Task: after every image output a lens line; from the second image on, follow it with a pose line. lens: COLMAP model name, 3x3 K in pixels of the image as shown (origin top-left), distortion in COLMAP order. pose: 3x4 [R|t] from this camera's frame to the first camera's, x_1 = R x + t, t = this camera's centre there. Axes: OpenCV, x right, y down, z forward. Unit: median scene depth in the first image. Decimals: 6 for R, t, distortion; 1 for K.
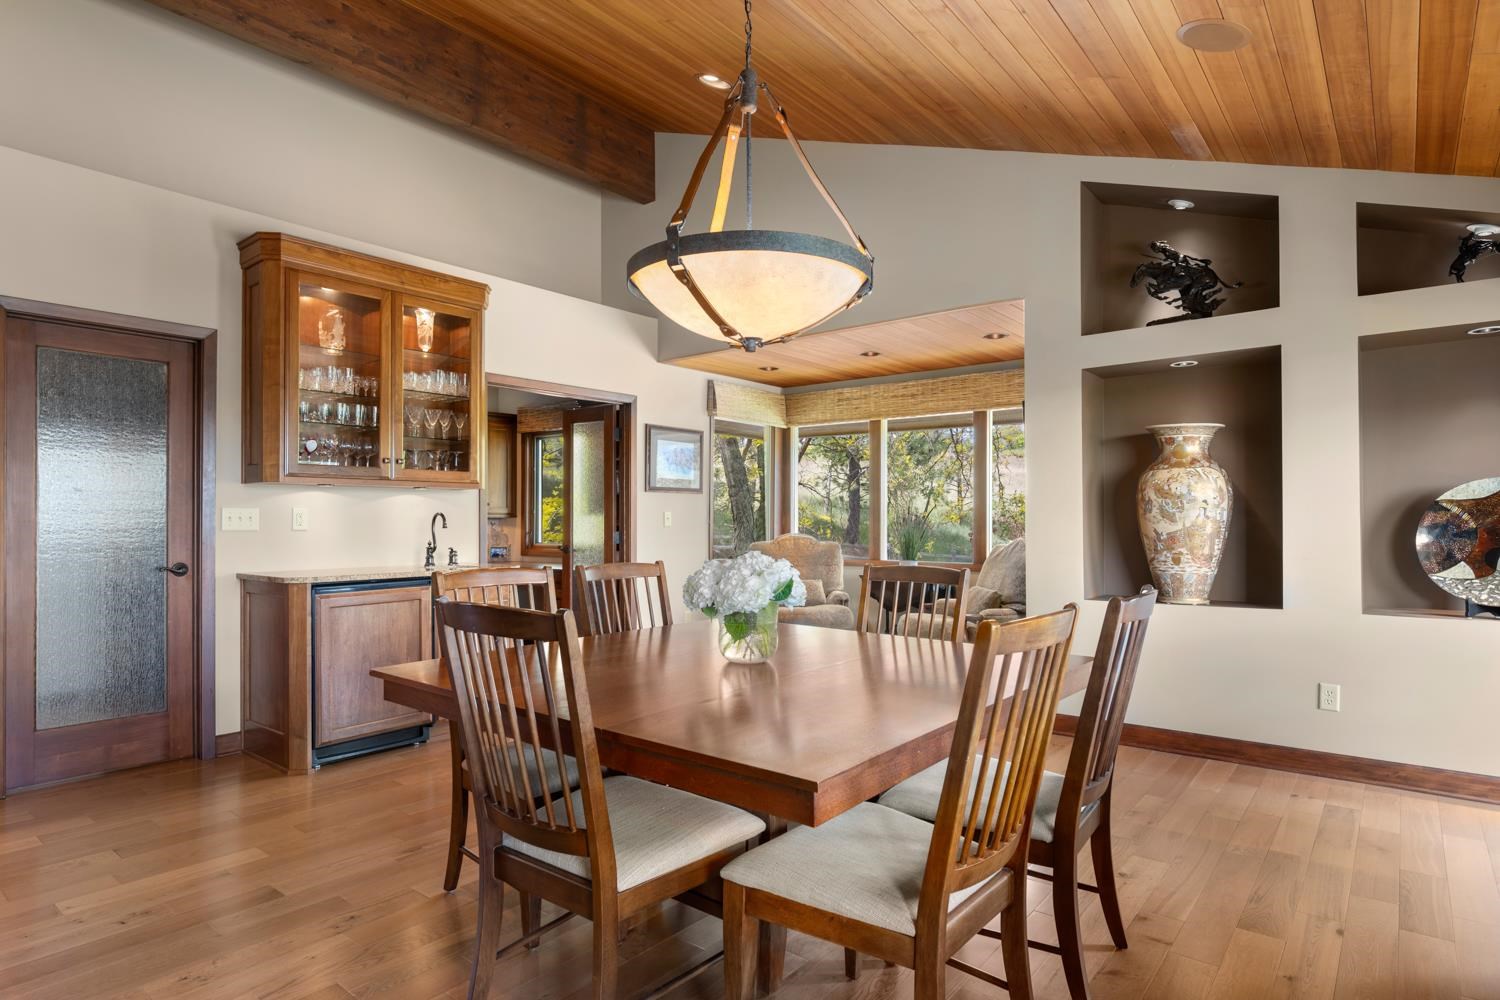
lens RADIAL K [[821.3, 0, 750.4], [0, 821.3, 508.3], [0, 0, 1]] dist [0.001723, 0.000279]
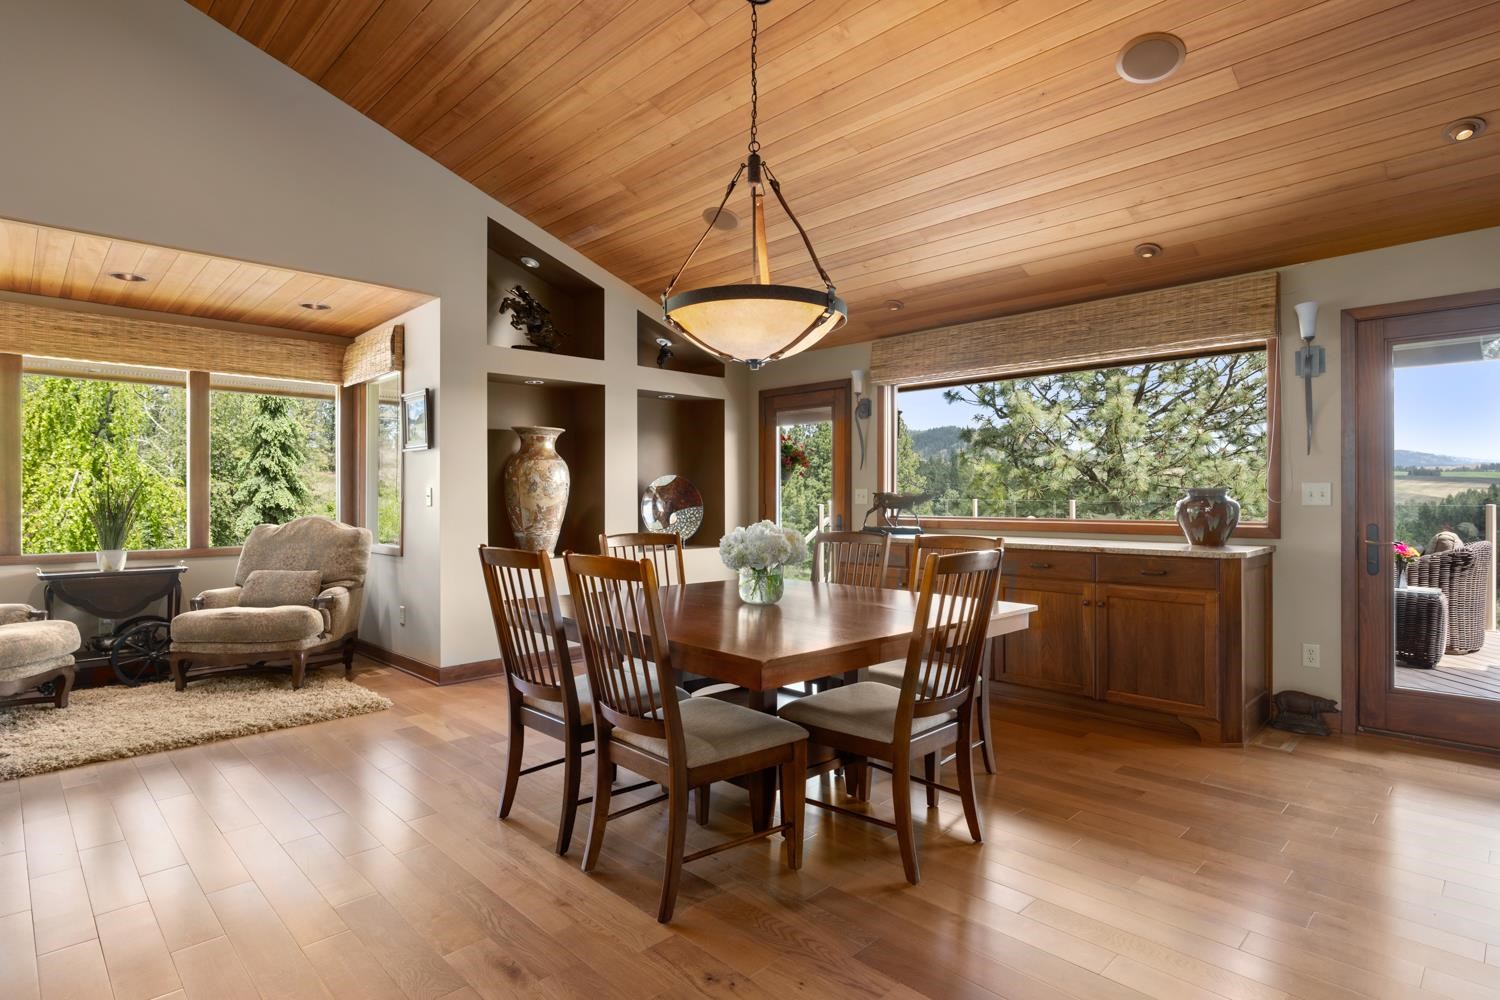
lens RADIAL K [[782.9, 0, 757.4], [0, 782.9, 494.1], [0, 0, 1]] dist [-0.000355, 0.000082]
pose [[0.123027, 0.005530, 0.992388, -0.449247], [-0.015202, 0.999878, -0.003687, 0.005120], [-0.992287, -0.014633, 0.123096, 0.300231]]
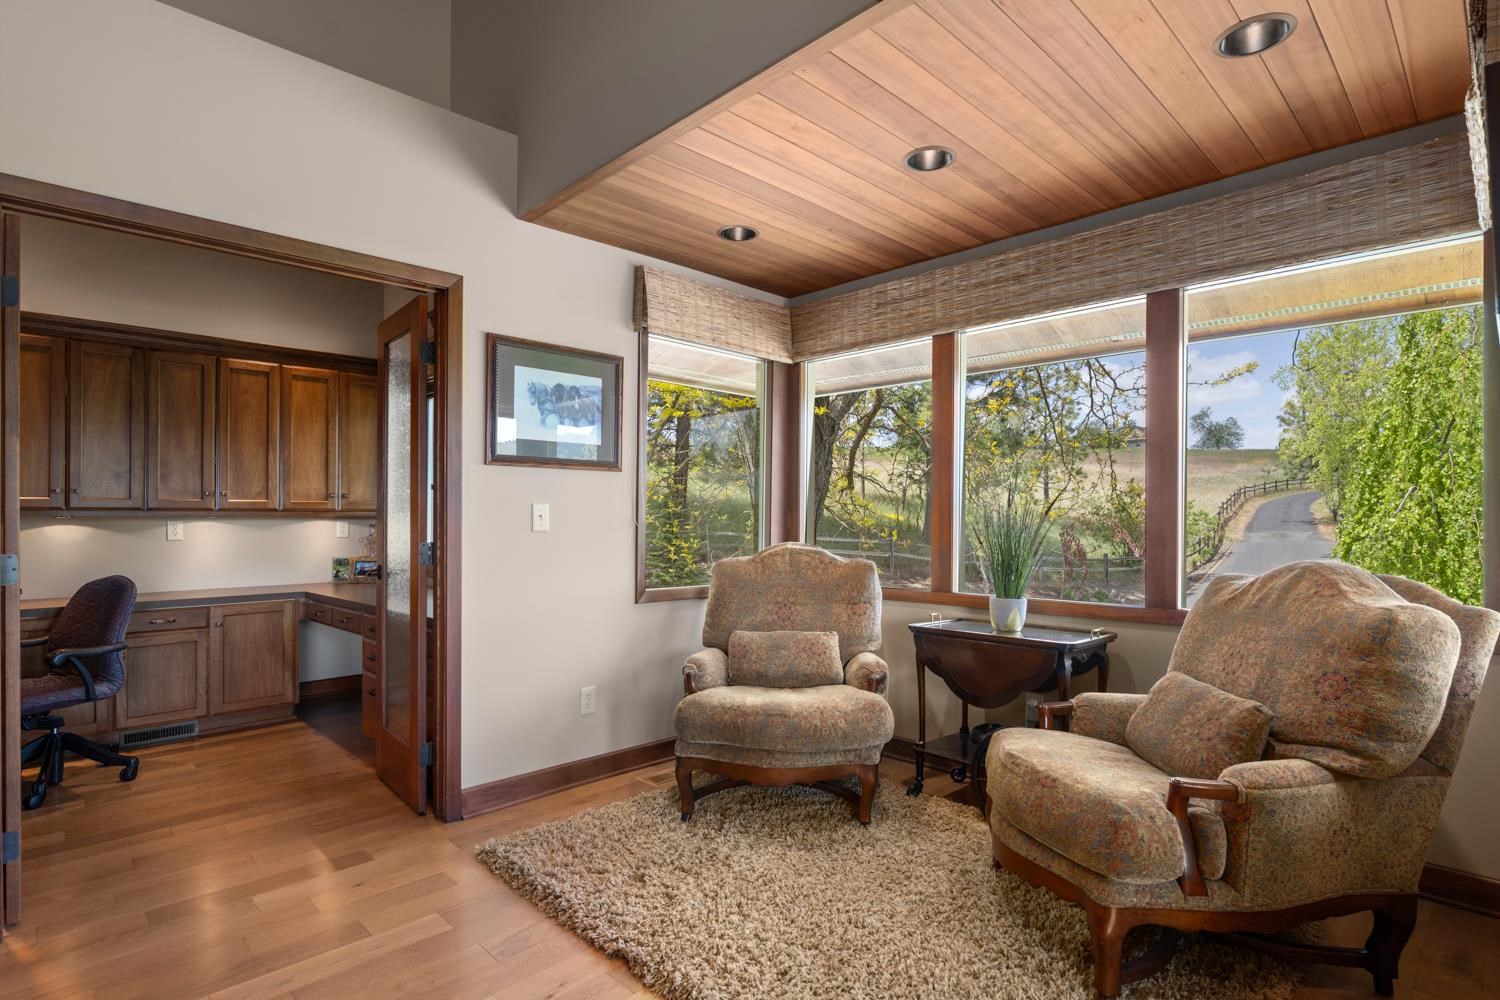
lens RADIAL K [[756.3, 0, 751.4], [0, 756.3, 523.8], [0, 0, 1]] dist [-0.003979, -0.001010]
pose [[0.993475, -0.001312, -0.114044, 0.085833], [0.003630, 0.999791, 0.020121, 0.007827], [0.113994, -0.020404, 0.993272, 0.506970]]
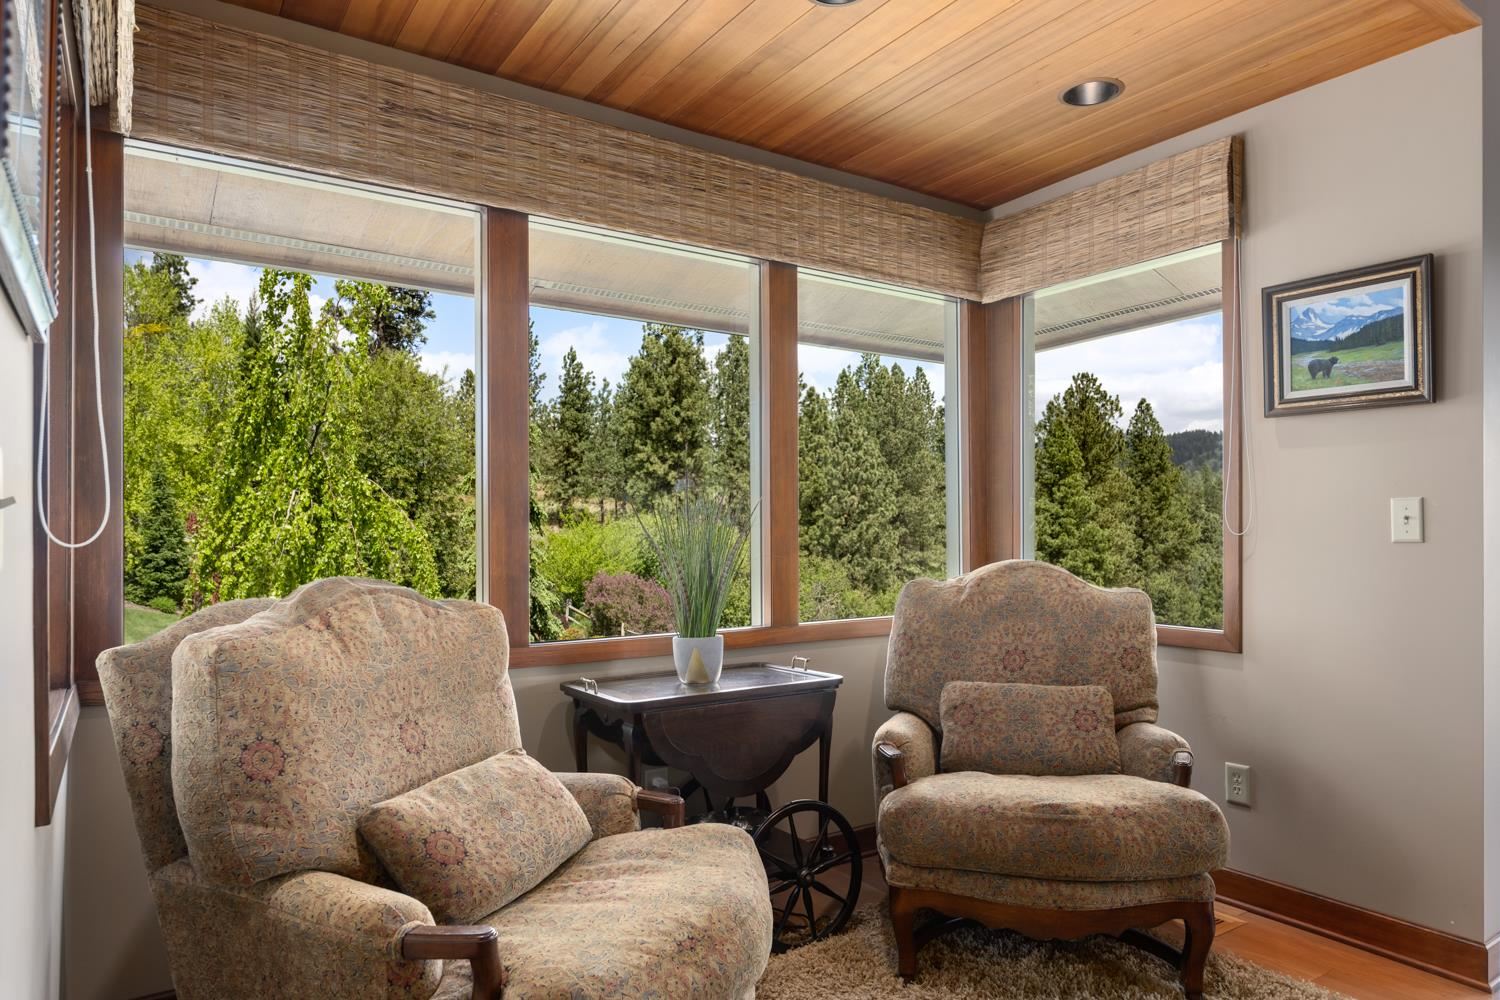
lens RADIAL K [[944.3, 0, 758.0], [0, 944.3, 519.8], [0, 0, 1]] dist [-0.005319, -0.000674]
pose [[0.293183, 0.005393, 0.956041, -0.182900], [-0.012278, 0.999923, -0.001875, 0.013834], [-0.955977, -0.011188, 0.293227, 0.833906]]
